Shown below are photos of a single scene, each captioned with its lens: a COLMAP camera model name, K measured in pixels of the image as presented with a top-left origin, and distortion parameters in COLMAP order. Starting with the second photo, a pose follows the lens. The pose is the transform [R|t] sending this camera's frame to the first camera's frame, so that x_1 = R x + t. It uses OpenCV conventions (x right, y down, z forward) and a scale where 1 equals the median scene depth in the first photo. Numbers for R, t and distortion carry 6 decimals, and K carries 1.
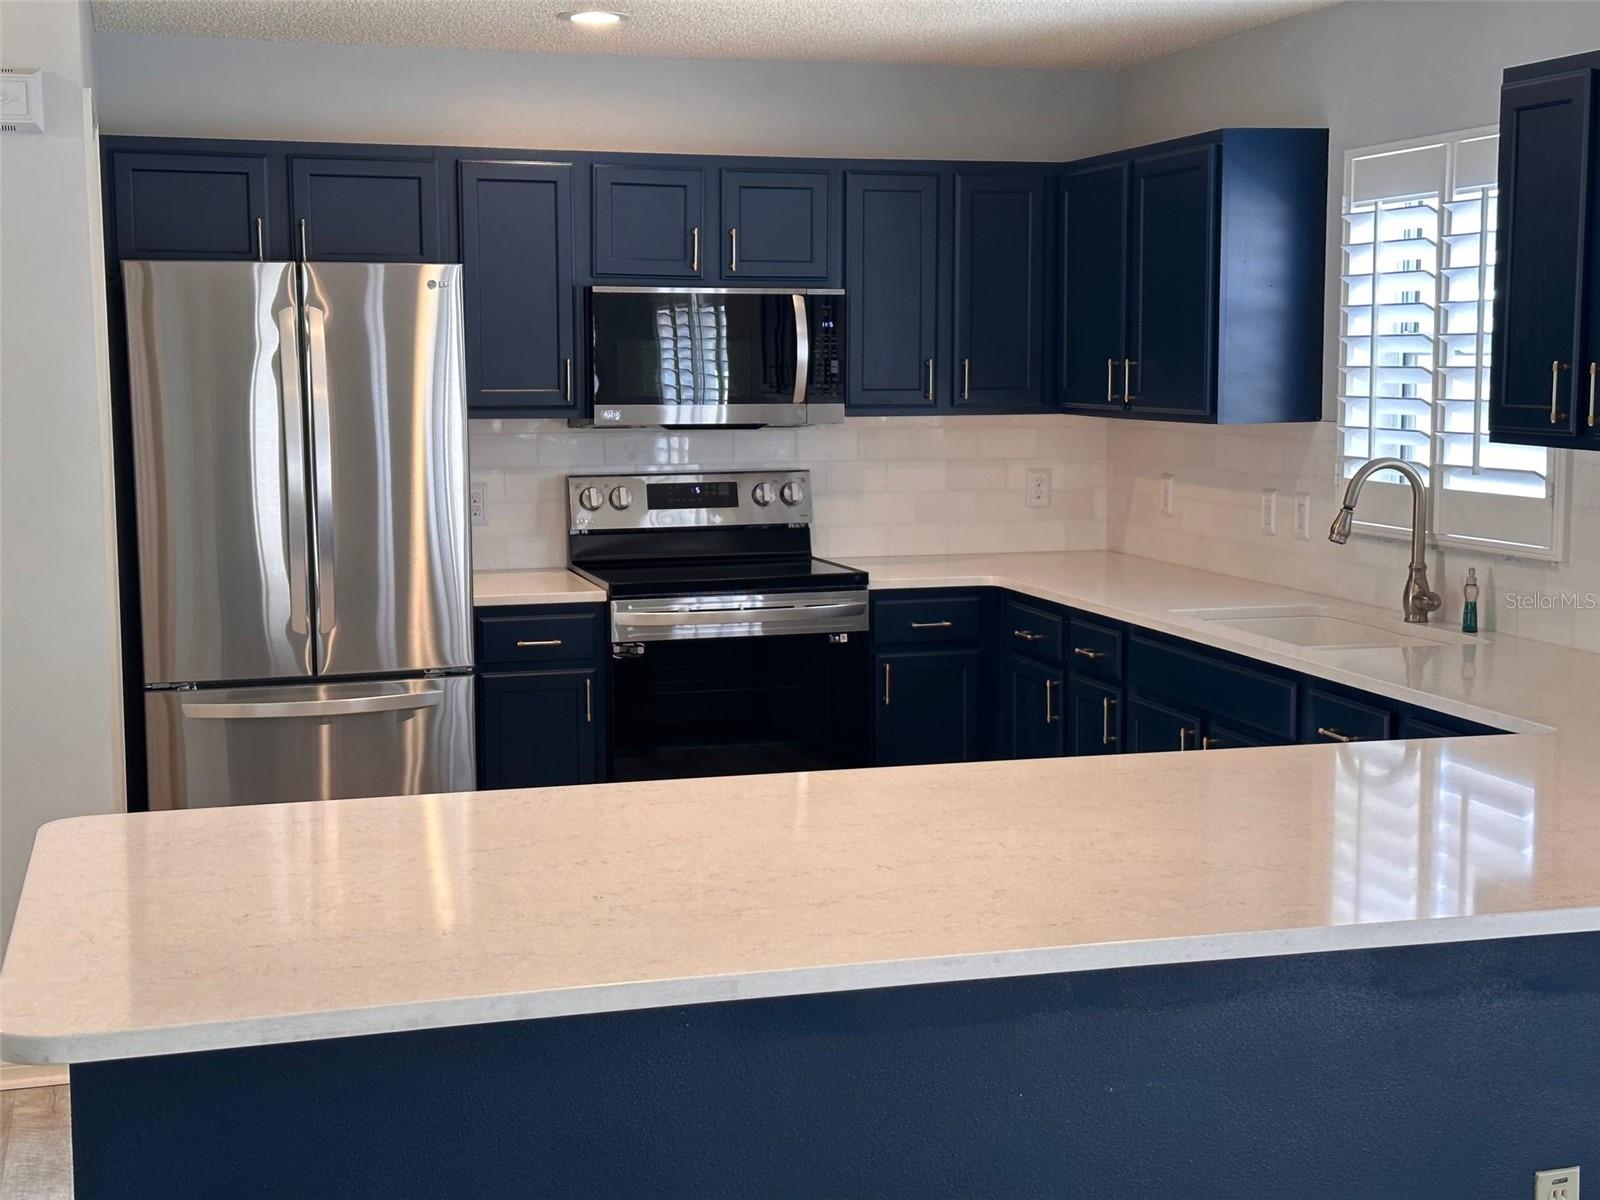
lens RADIAL K [[2237.8, 0, 812.0], [0, 2237.8, 574.3], [0, 0, 1]] dist [0.124173, -0.075275]
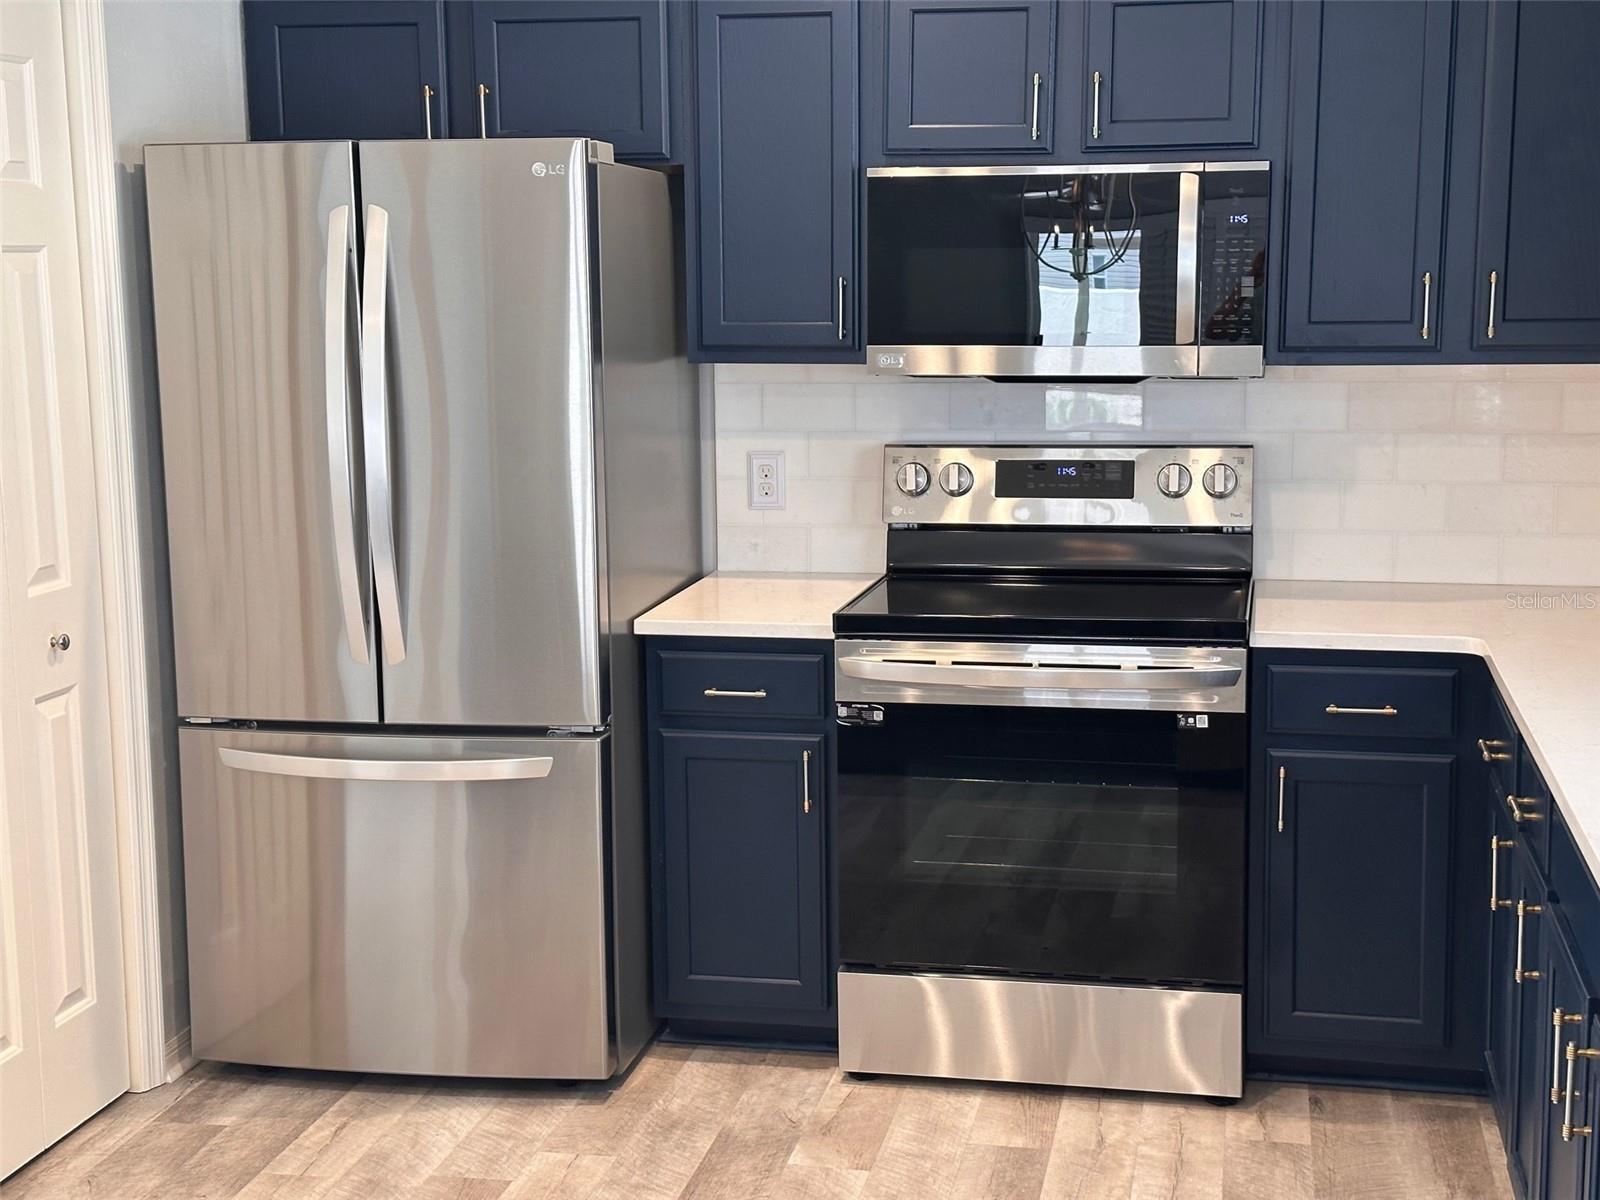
lens RADIAL K [[2237.8, 0, 812.0], [0, 2237.8, 574.3], [0, 0, 1]] dist [0.124173, -0.075275]
pose [[0.883575, 0.060136, -0.464413, 0.237307], [-0.041990, 0.997900, 0.049329, -0.044698], [0.466404, -0.024085, 0.884244, 0.448361]]
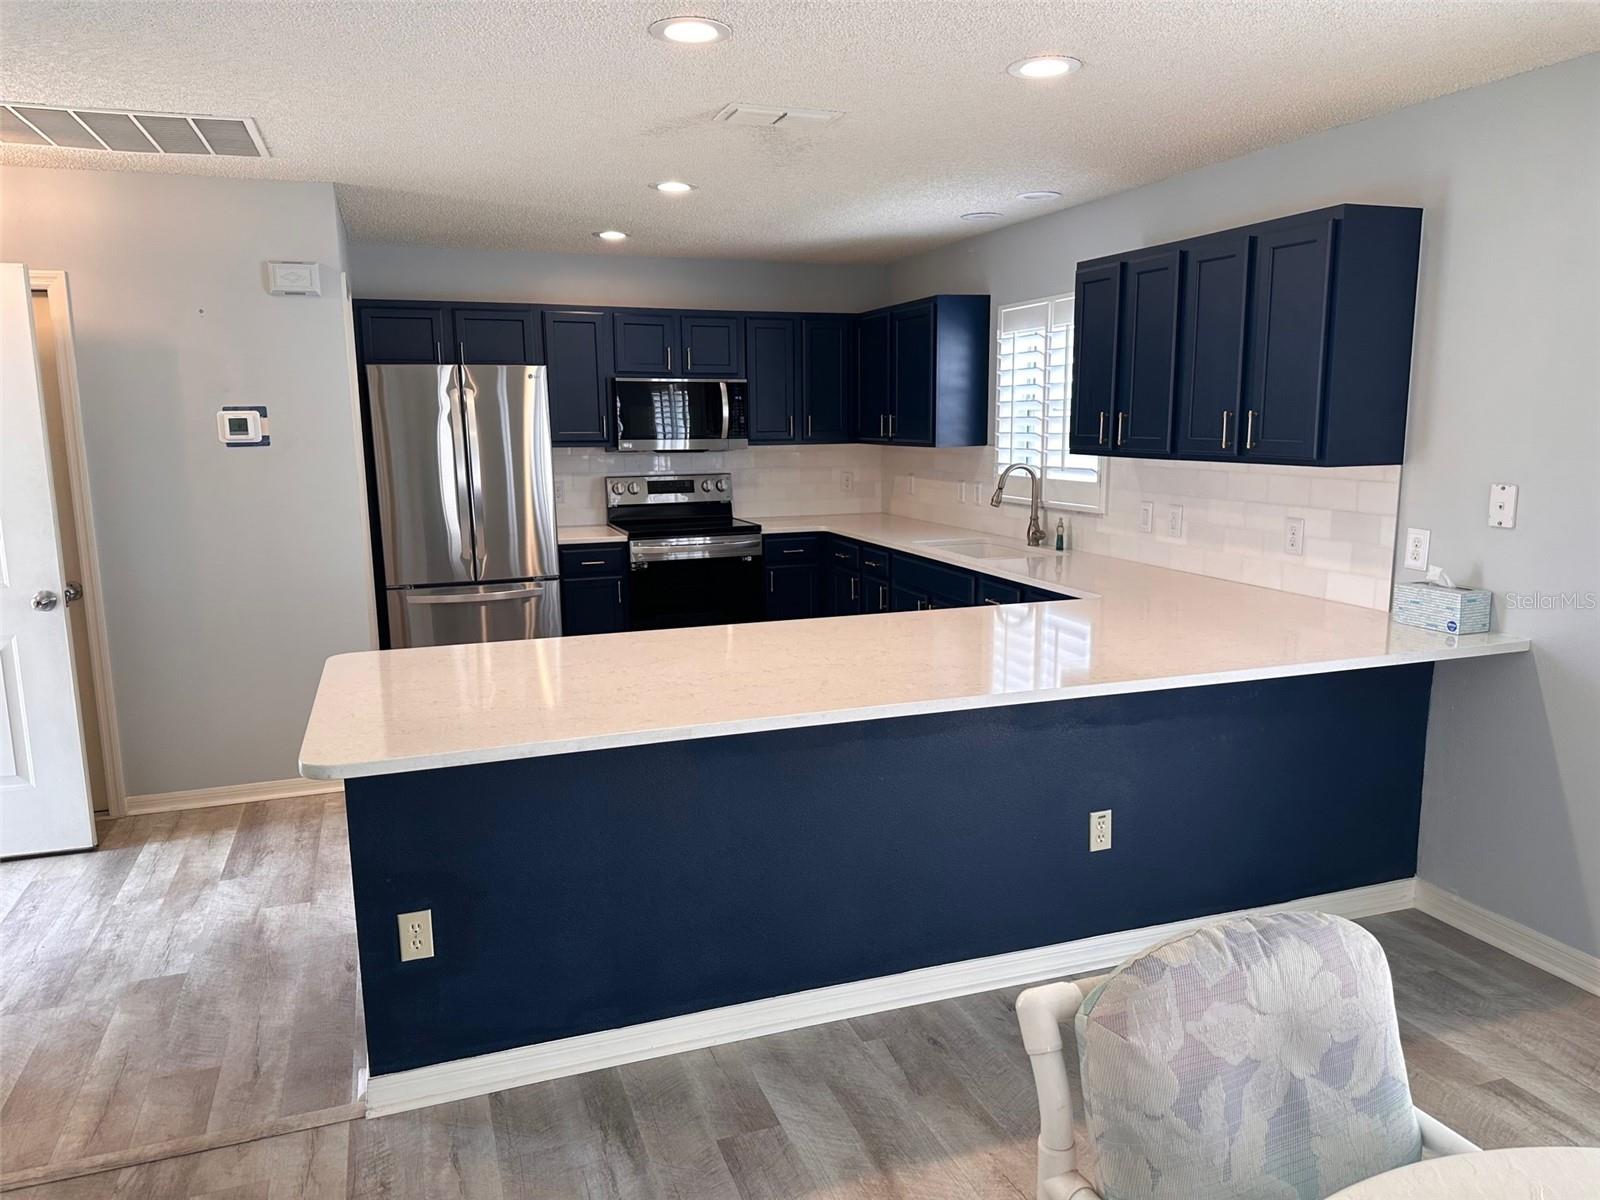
lens RADIAL K [[1118.6, 0, 800.0], [0, 1118.6, 600.0], [0, 0, 1]] dist [0.117669, -0.154985]
pose [[0.998303, -0.016635, 0.055801, 0.003525], [0.013050, 0.997864, 0.064017, 0.002843], [-0.056747, -0.063180, 0.996388, 0.011544]]
